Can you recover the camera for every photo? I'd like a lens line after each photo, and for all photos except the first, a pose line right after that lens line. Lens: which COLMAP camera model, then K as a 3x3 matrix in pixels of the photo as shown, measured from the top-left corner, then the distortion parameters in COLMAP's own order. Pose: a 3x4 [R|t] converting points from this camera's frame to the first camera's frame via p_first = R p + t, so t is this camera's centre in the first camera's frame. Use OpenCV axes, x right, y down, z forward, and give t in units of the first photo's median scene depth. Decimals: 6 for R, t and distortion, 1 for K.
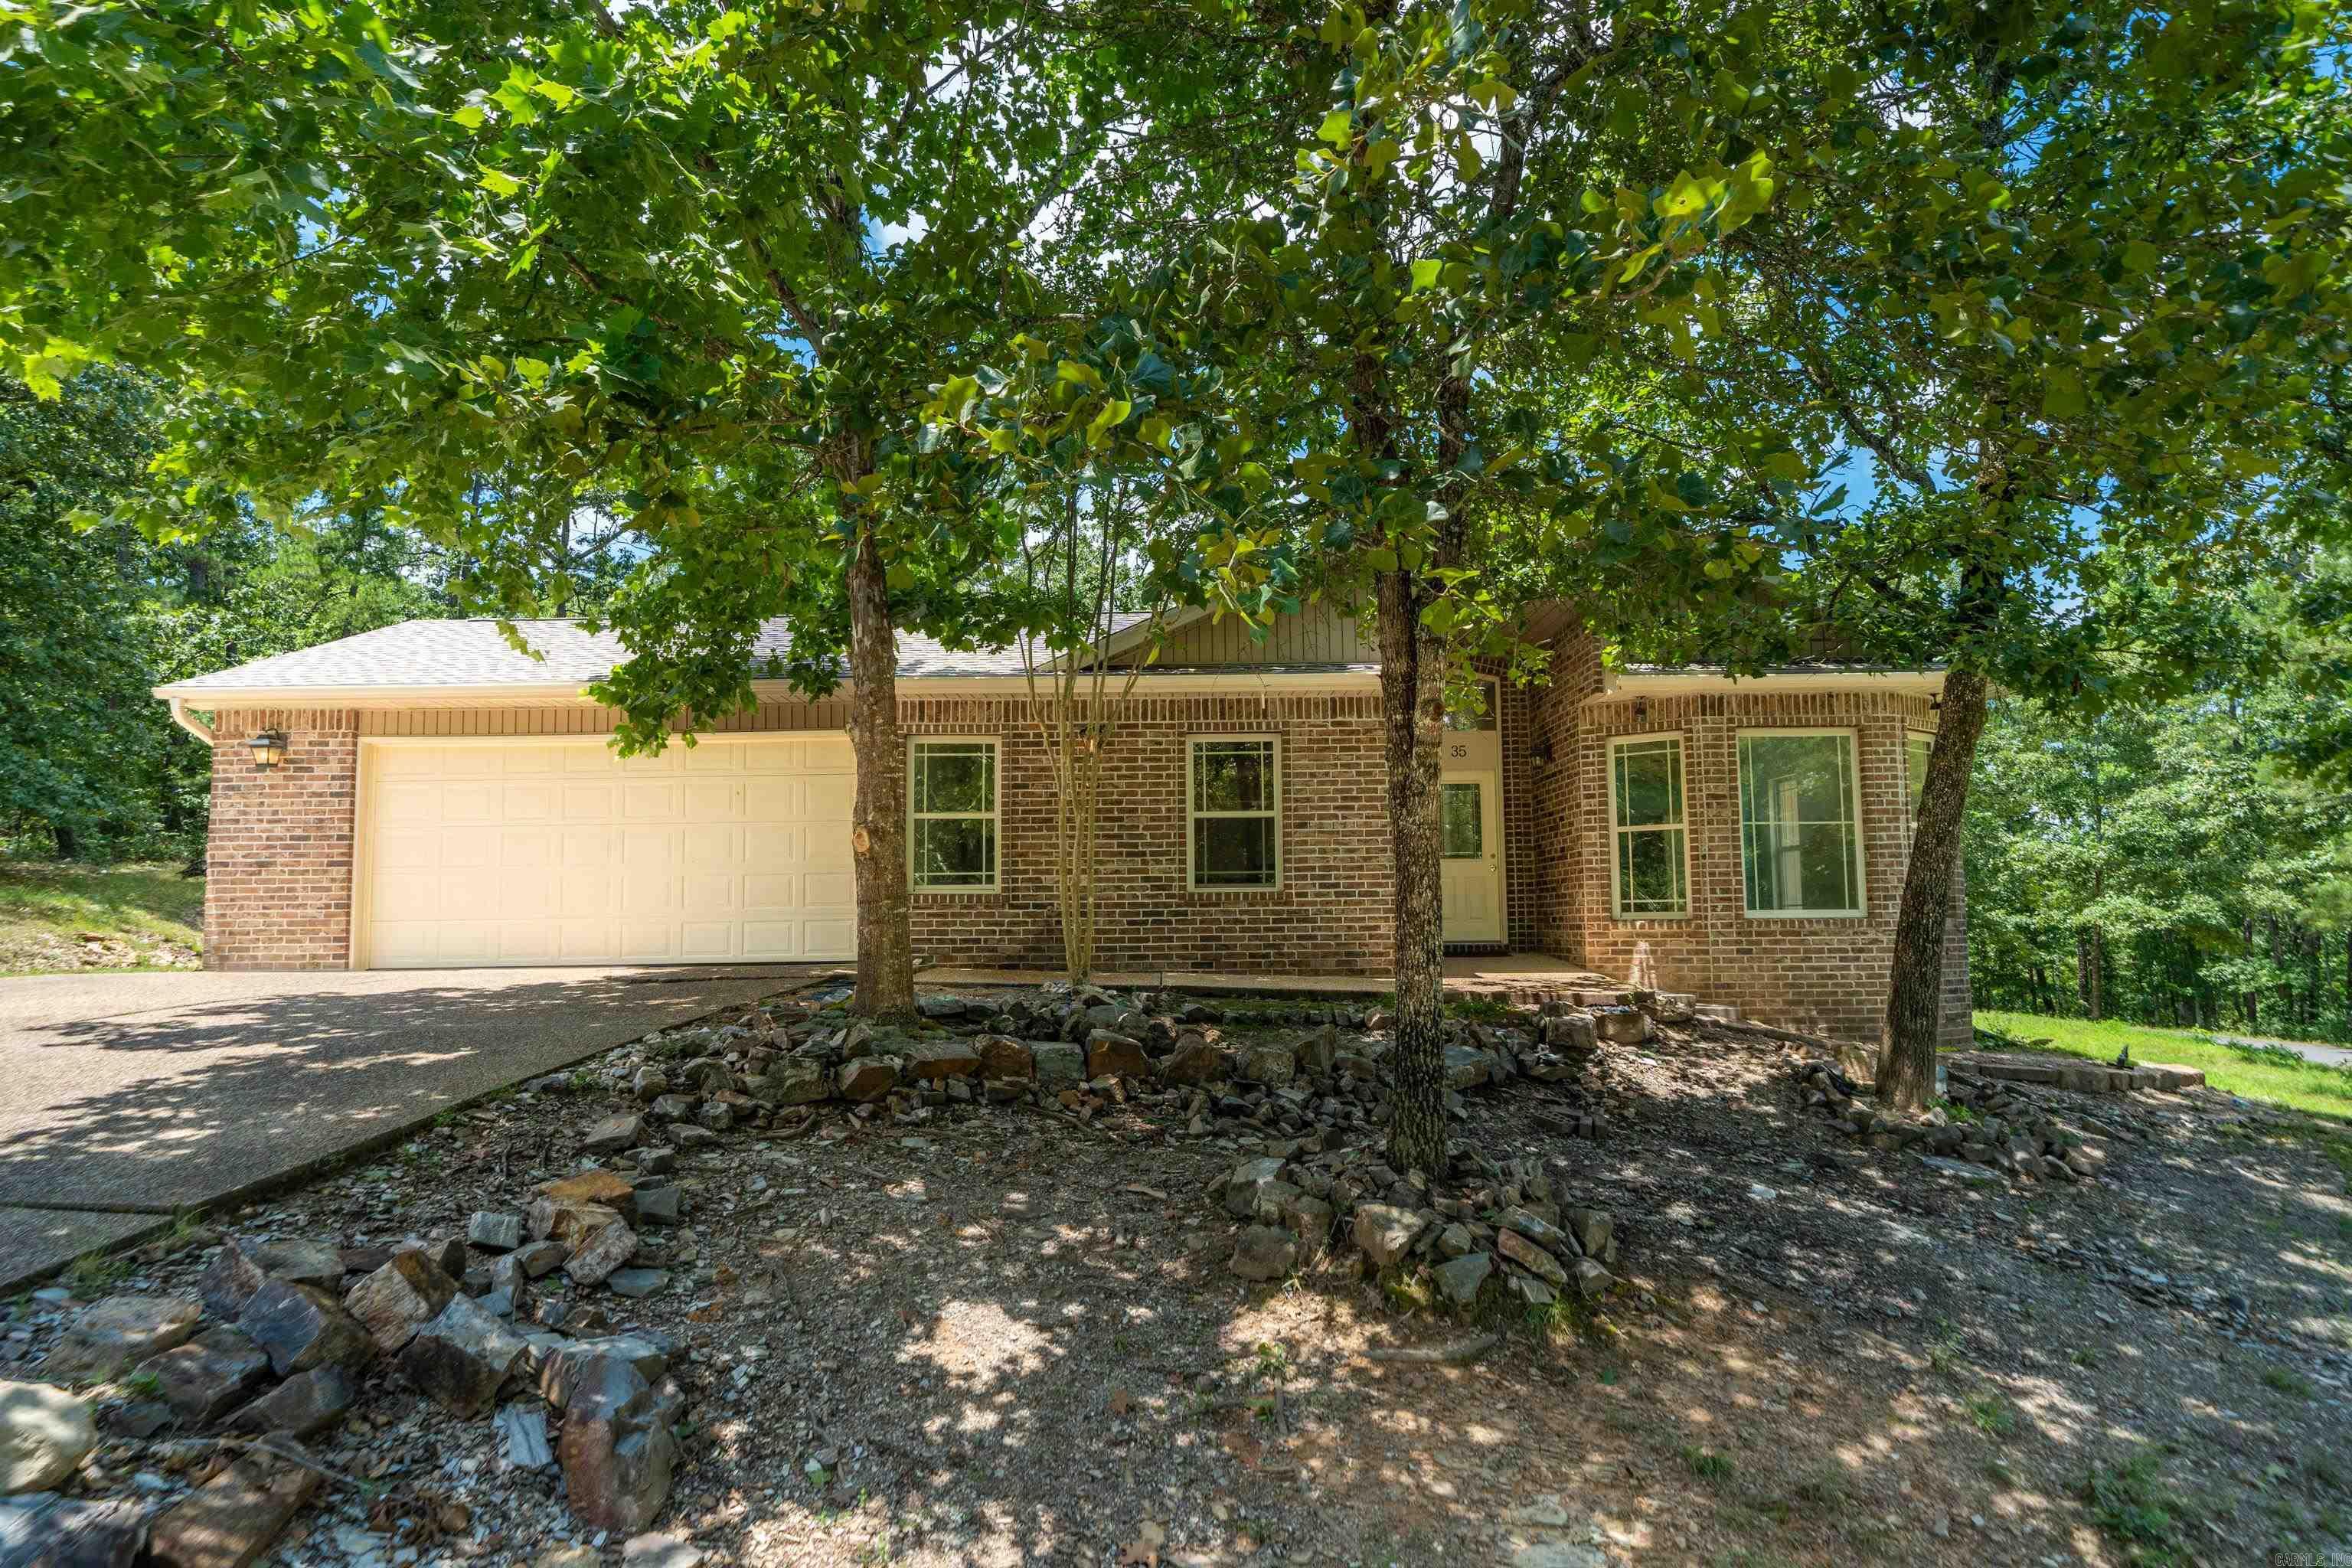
lens RADIAL K [[1258.3, 0, 1175.3], [0, 1258.3, 779.4], [0, 0, 1]] dist [0.007046, 0.002050]
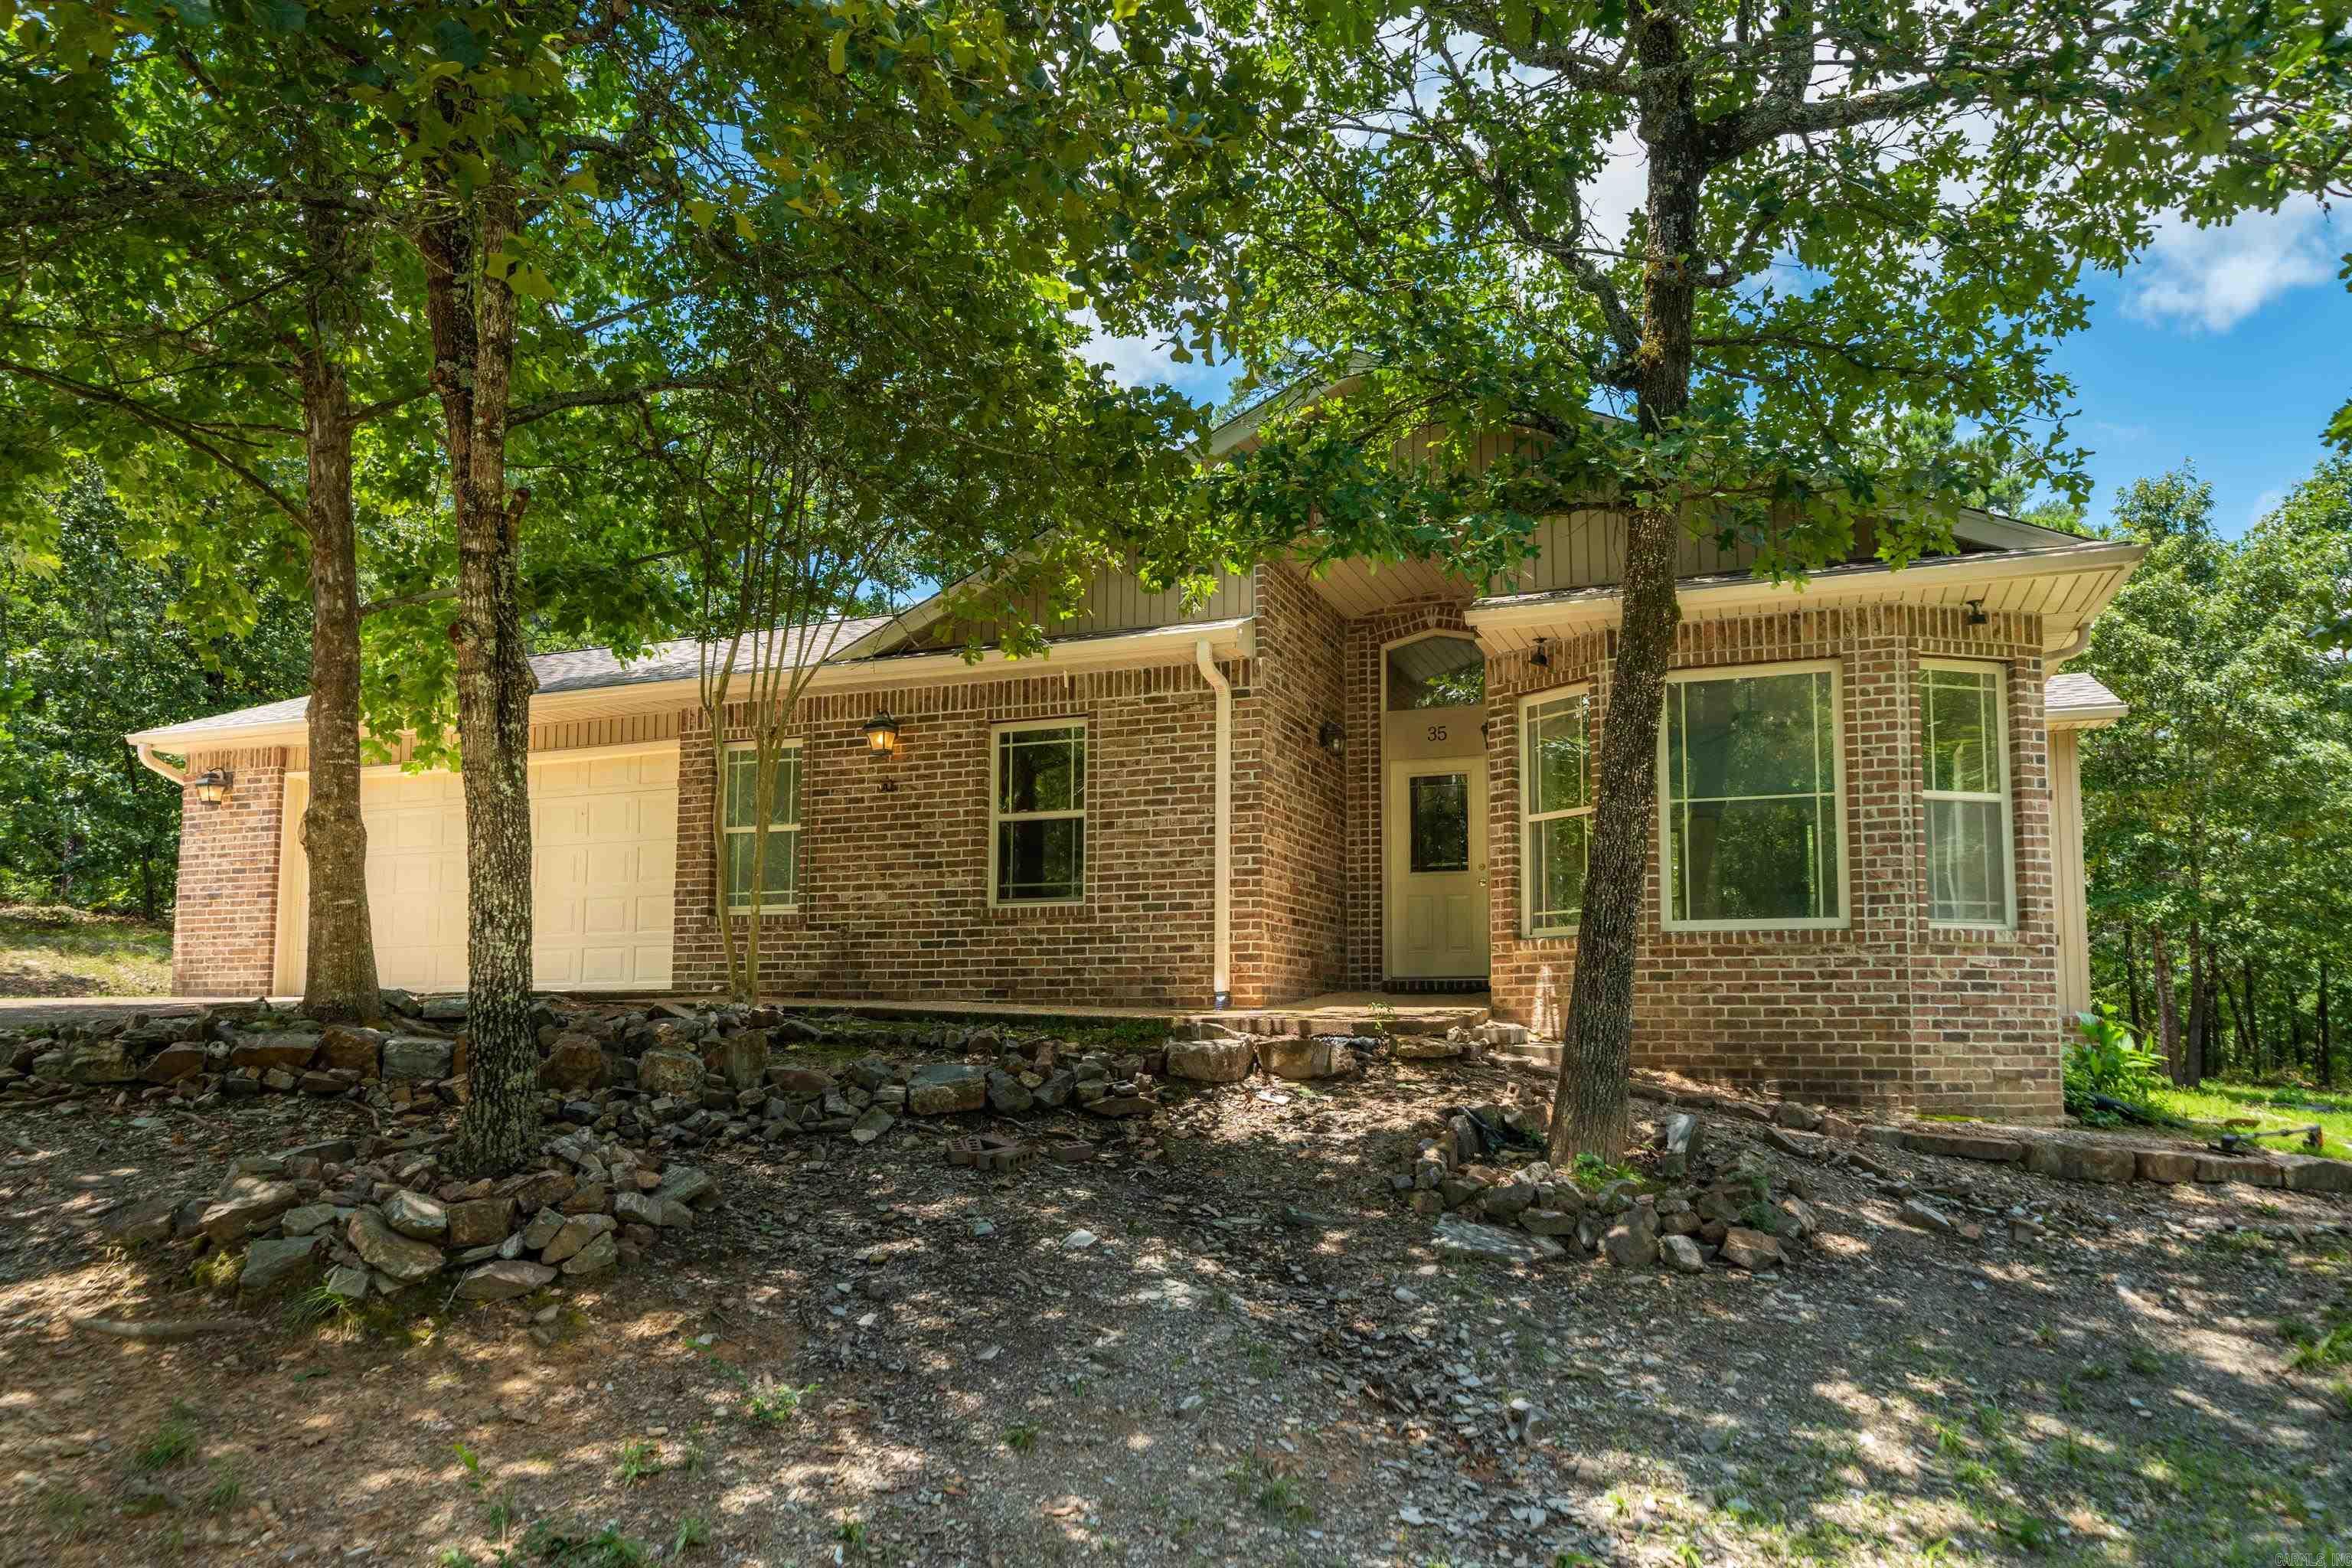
lens RADIAL K [[1503.6, 0, 1183.0], [0, 1503.6, 795.7], [0, 0, 1]] dist [0.007195, -0.001610]
pose [[0.938363, -0.041574, -0.343142, 0.482392], [0.032284, 0.998942, -0.032744, 0.050699], [0.344140, 0.019647, 0.938713, 0.089439]]
